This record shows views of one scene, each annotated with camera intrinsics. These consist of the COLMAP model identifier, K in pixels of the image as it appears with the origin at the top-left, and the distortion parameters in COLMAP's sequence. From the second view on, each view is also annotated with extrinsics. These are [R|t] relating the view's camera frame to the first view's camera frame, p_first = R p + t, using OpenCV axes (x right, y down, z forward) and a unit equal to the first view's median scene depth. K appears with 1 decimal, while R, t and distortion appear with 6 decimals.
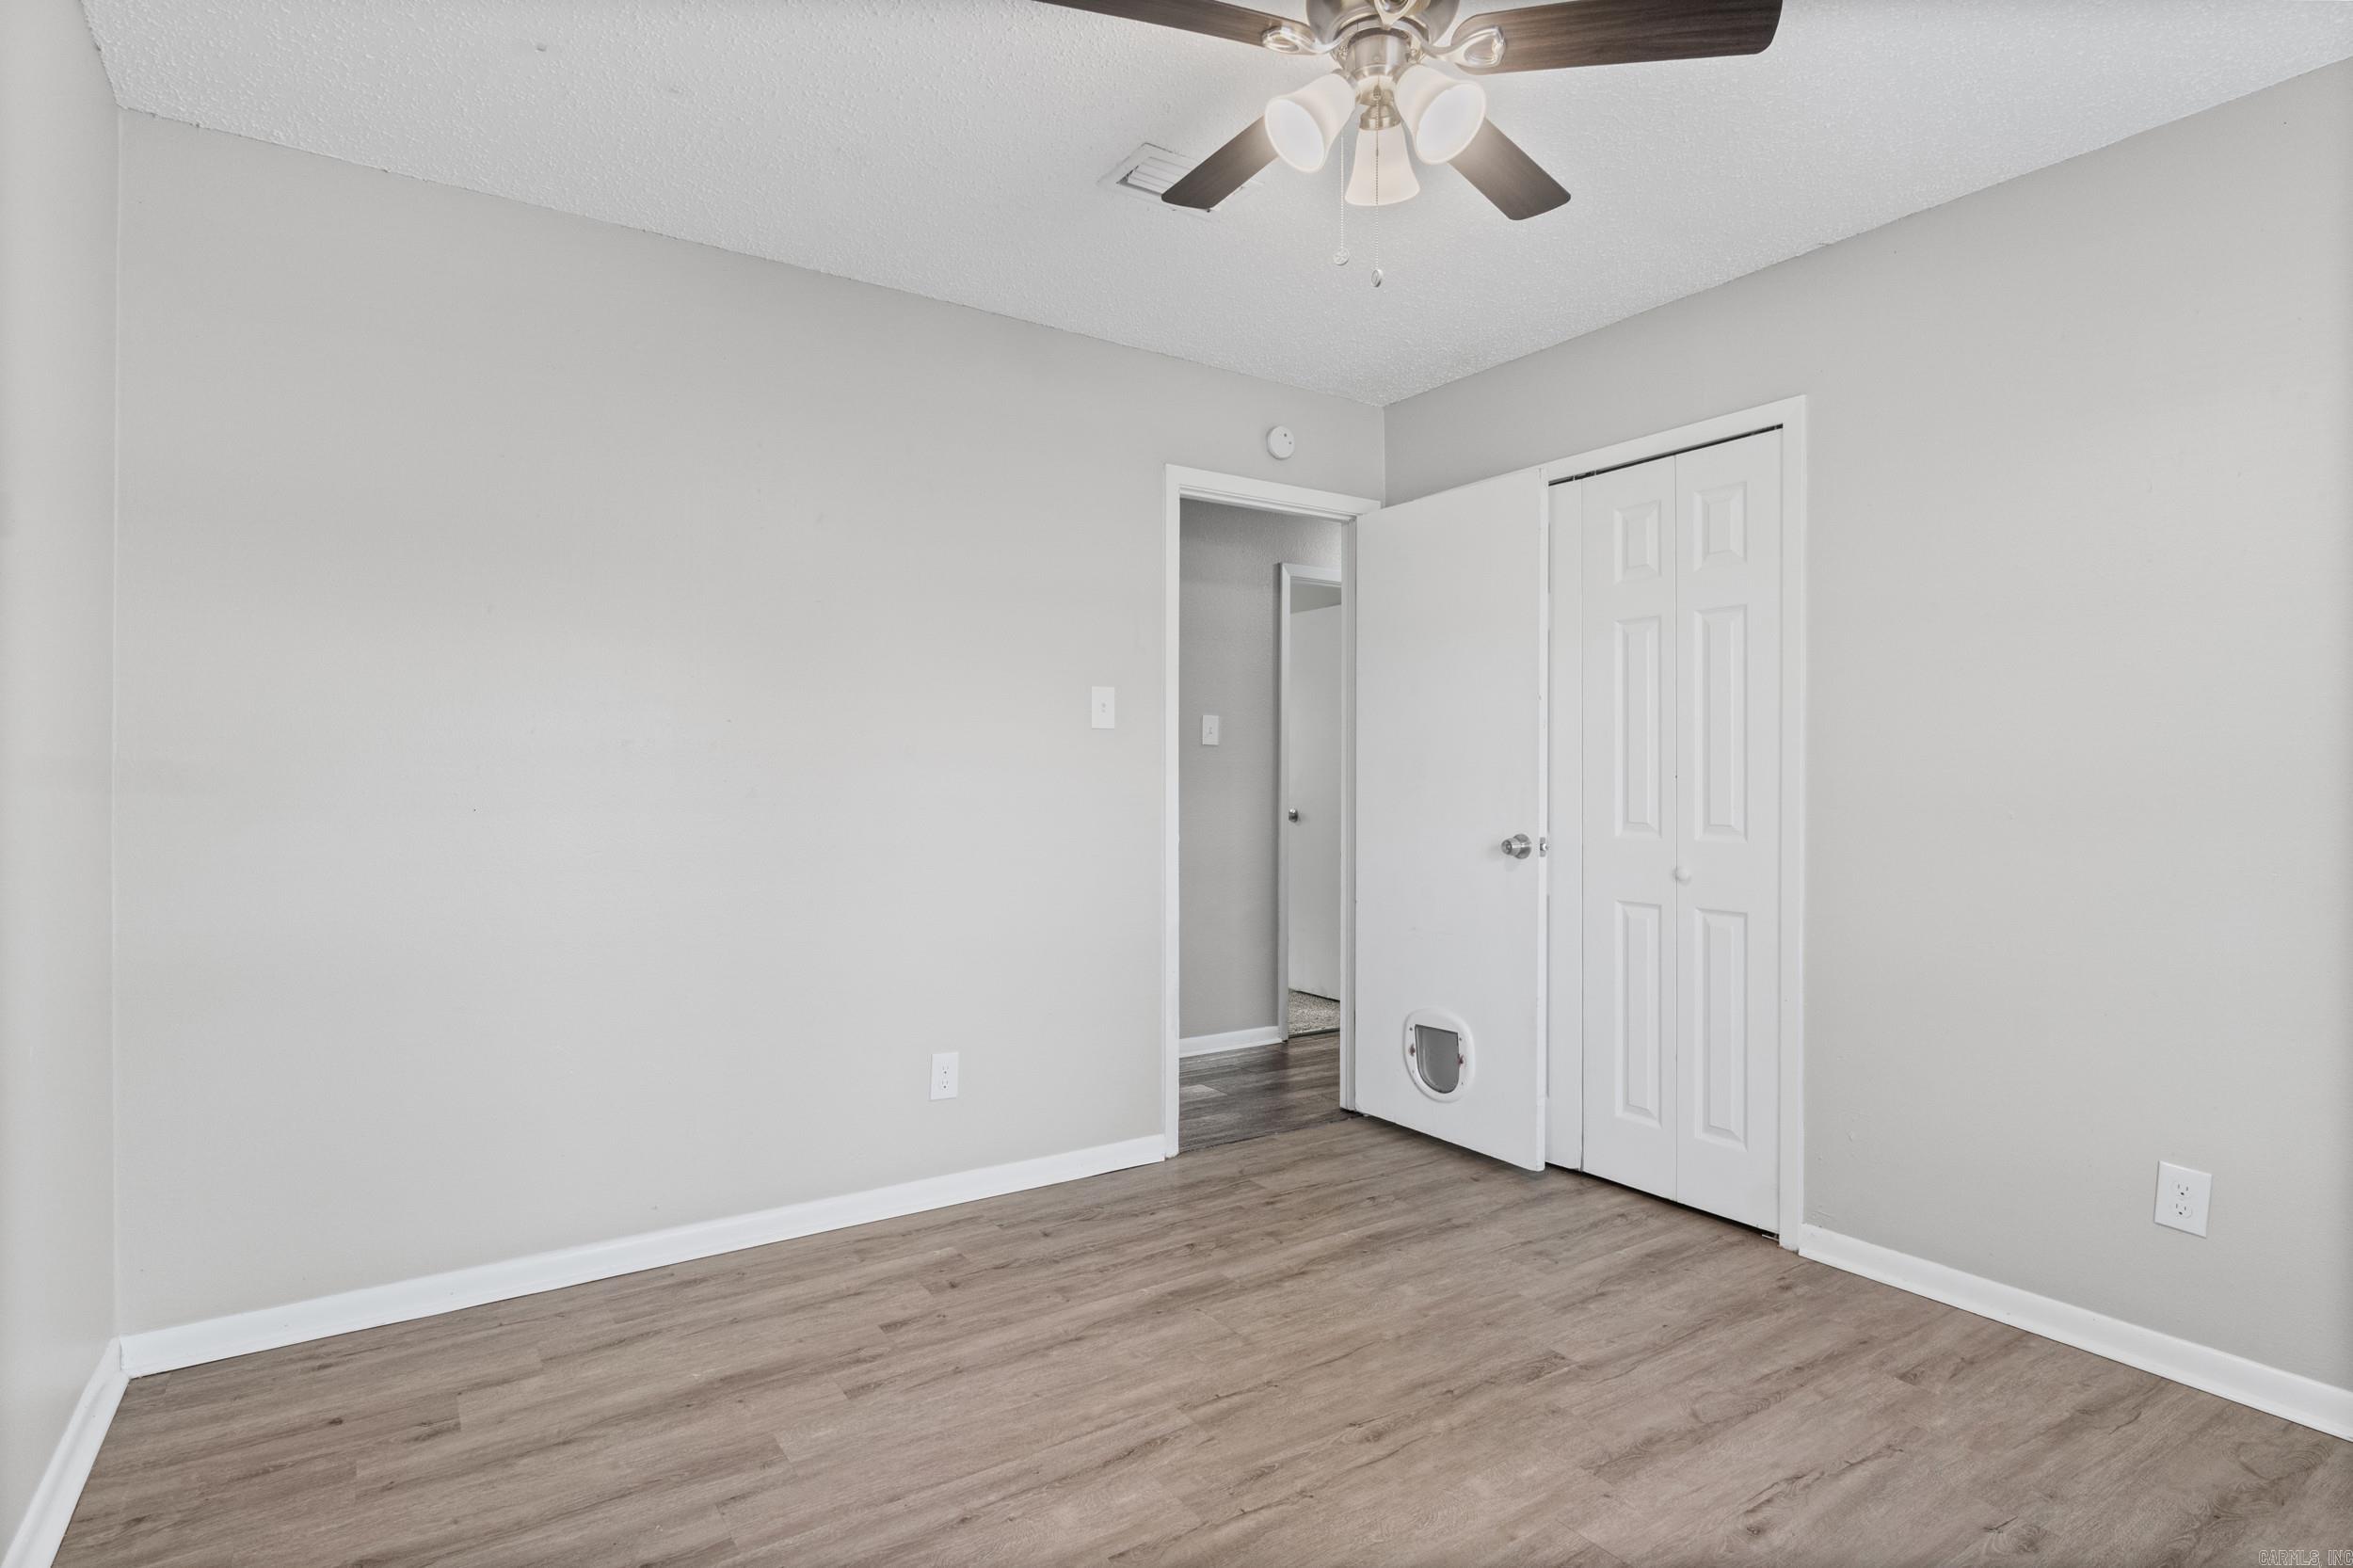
lens RADIAL K [[1187.3, 0, 1177.2], [0, 1187.3, 785.8], [0, 0, 1]] dist [-0.005439, 0.001462]
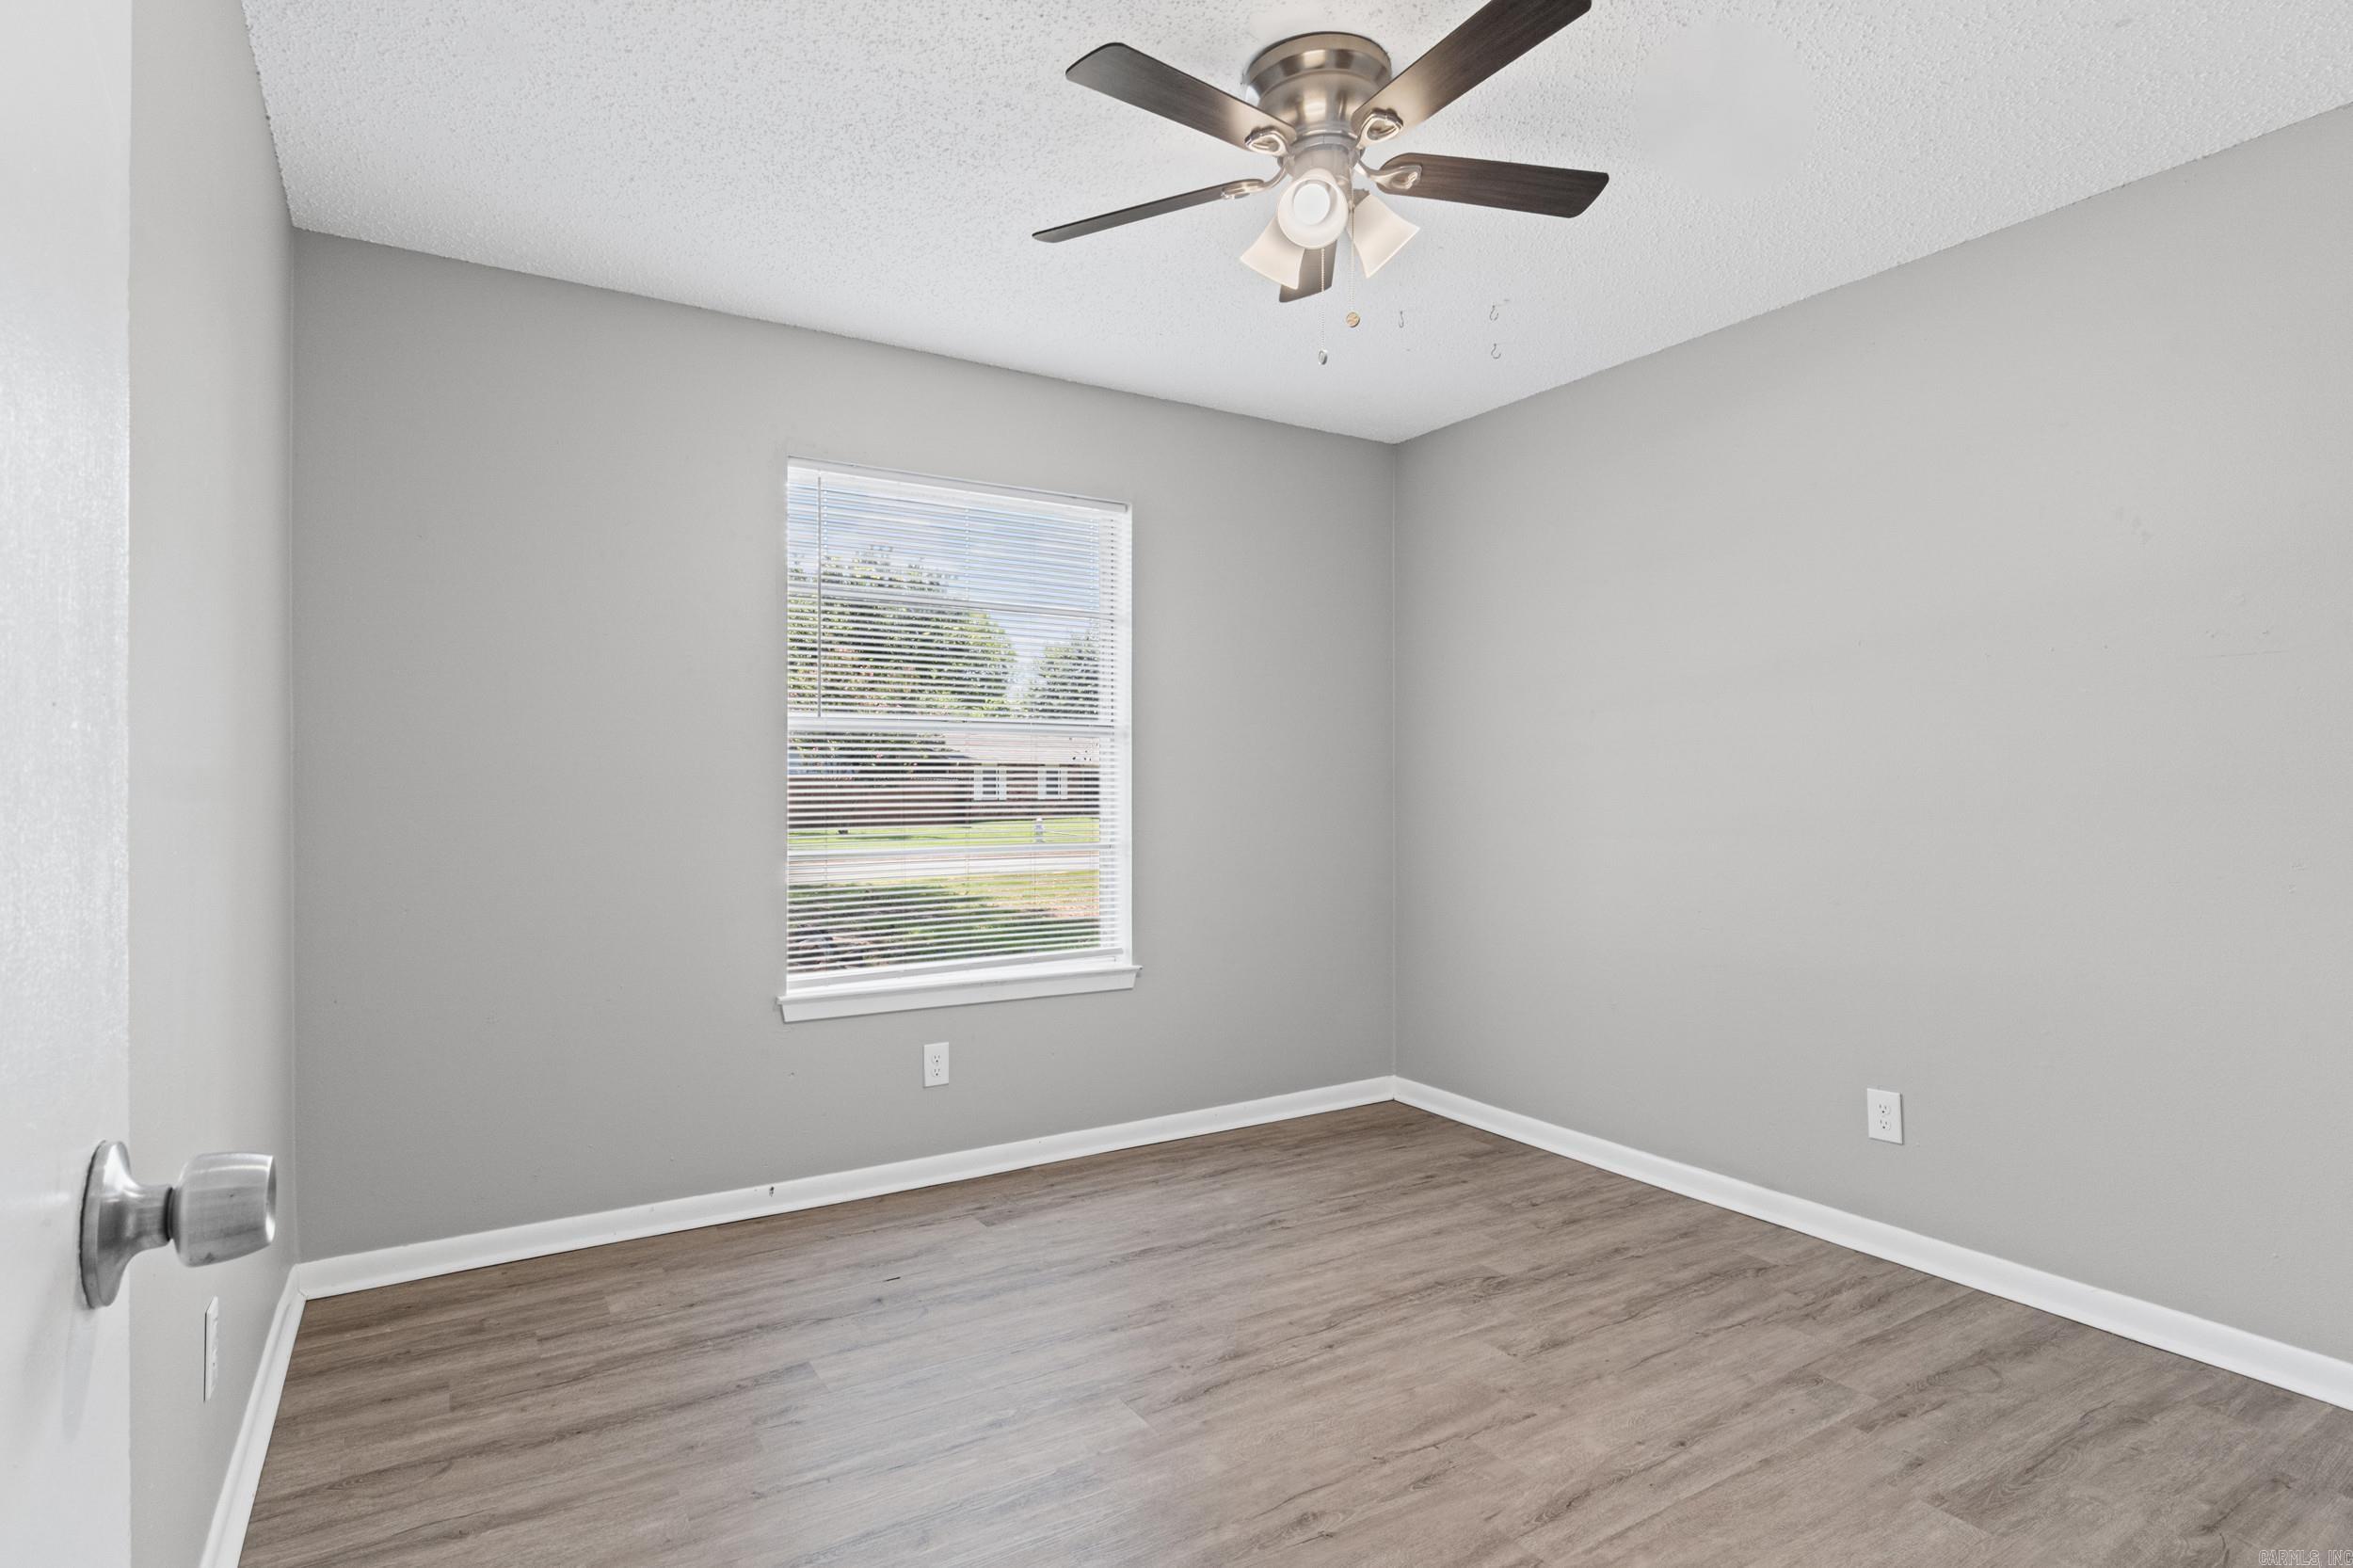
lens RADIAL K [[1187.3, 0, 1174.2], [0, 1187.3, 789.2], [0, 0, 1]] dist [-0.005439, 0.001462]
pose [[-0.999371, -0.002133, 0.035393, 0.243472], [-0.001951, 0.999985, 0.005186, -0.010853], [-0.035403, 0.005114, -0.999360, 1.959089]]
